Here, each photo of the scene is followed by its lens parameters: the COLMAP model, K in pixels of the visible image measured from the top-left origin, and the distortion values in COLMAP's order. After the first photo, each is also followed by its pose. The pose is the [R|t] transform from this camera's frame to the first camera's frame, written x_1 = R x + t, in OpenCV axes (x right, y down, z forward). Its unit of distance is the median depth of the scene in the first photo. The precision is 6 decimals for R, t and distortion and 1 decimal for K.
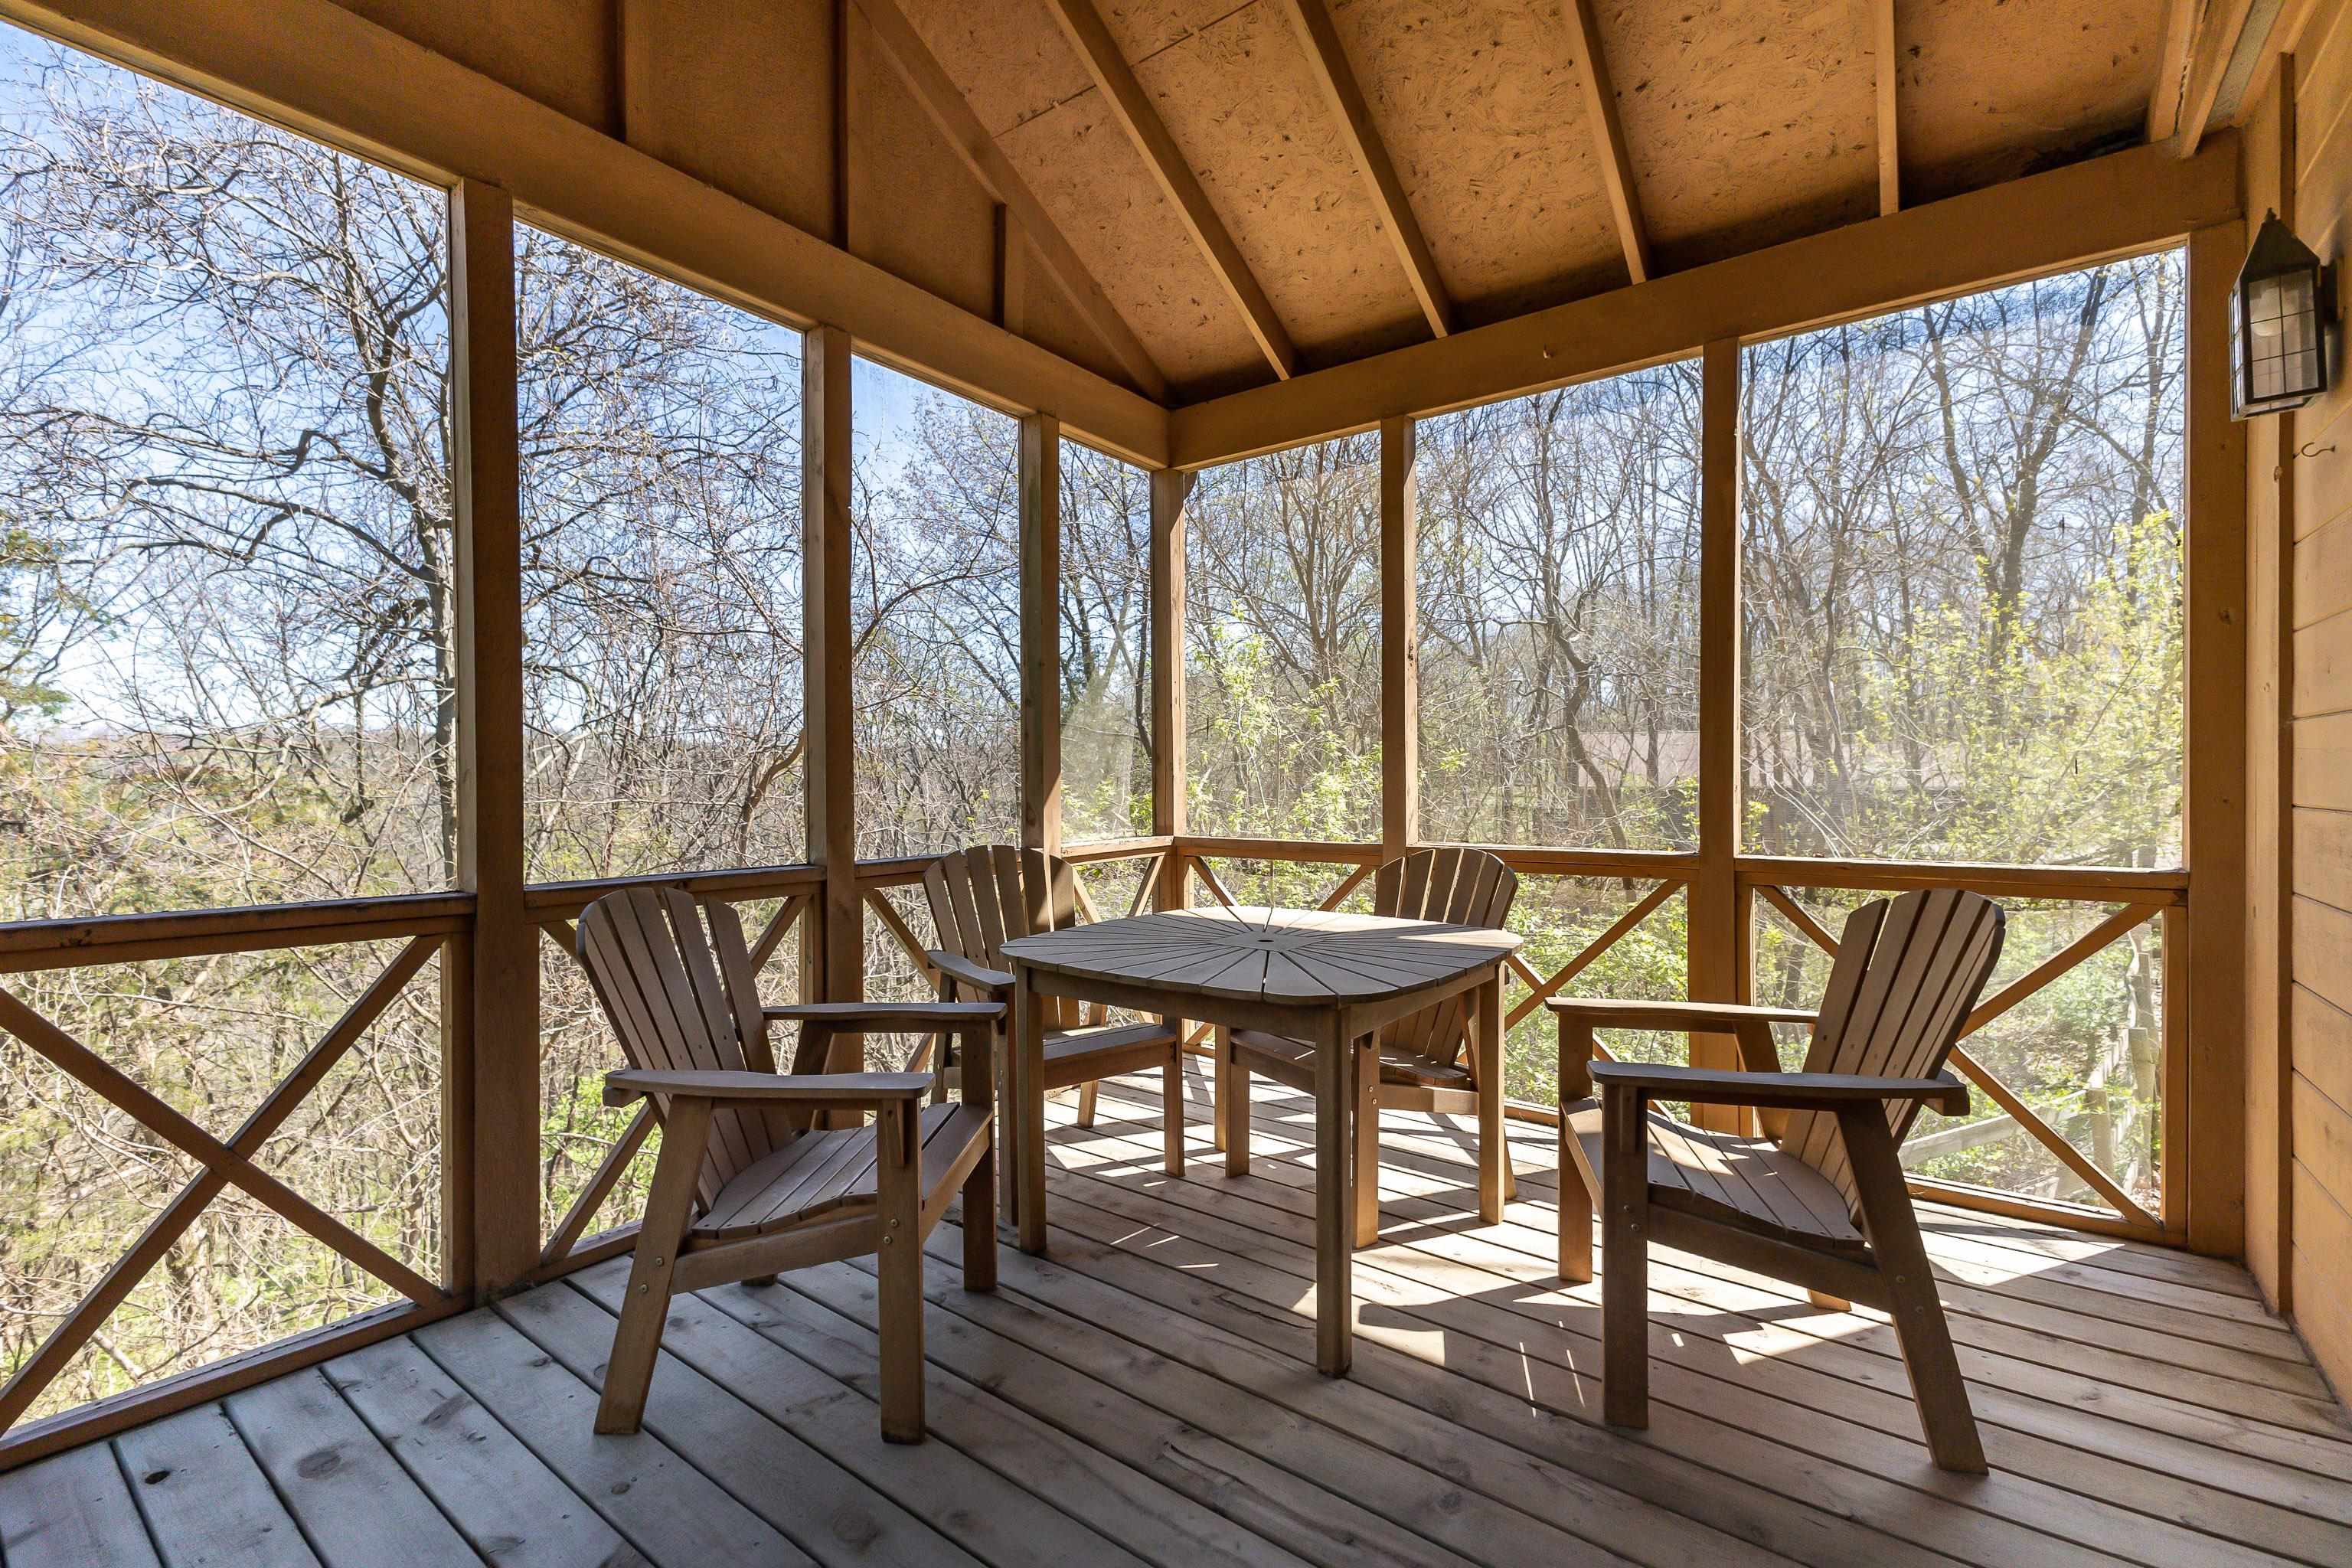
lens RADIAL K [[1041.0, 0, 1171.3], [0, 1041.0, 762.1], [0, 0, 1]] dist [-0.000595, 0.000177]
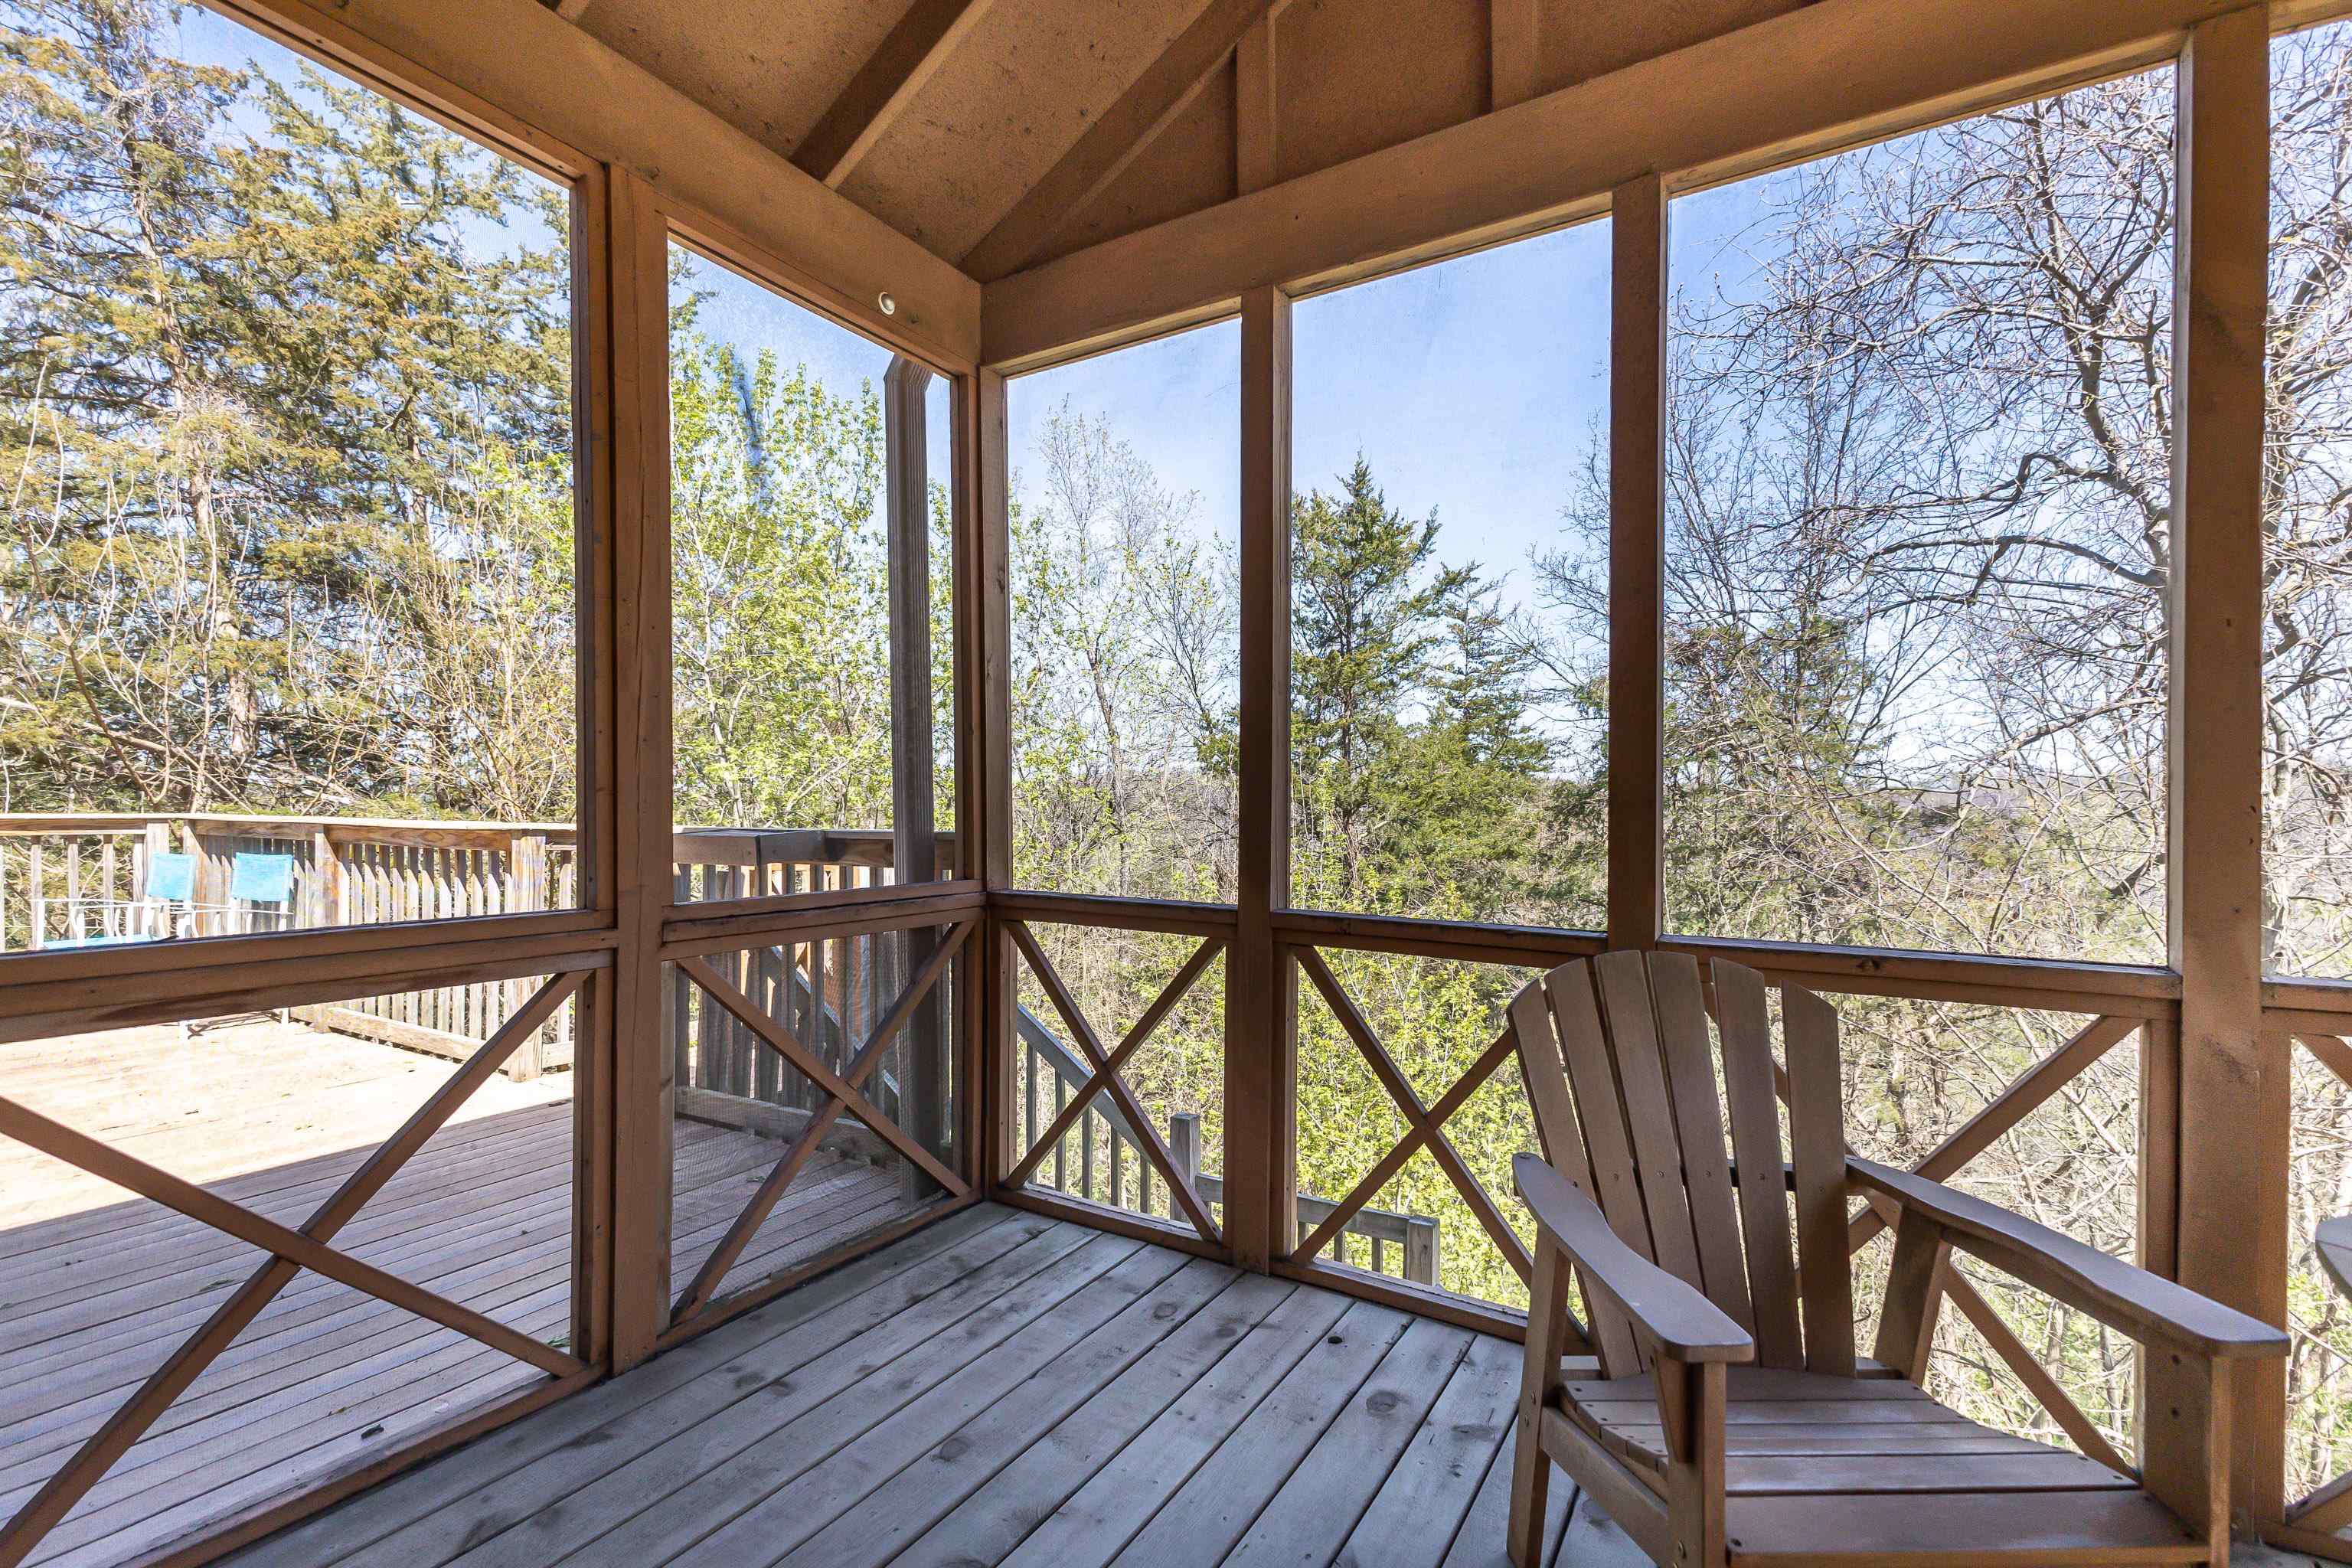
lens RADIAL K [[1058.2, 0, 1140.1], [0, 1058.2, 804.9], [0, 0, 1]] dist [-0.000574, -0.000080]
pose [[0.091079, 0.001157, -0.995843, 0.218992], [-0.004917, 0.999988, 0.000712, 0.009984], [0.995832, 0.004832, 0.091083, 0.424479]]
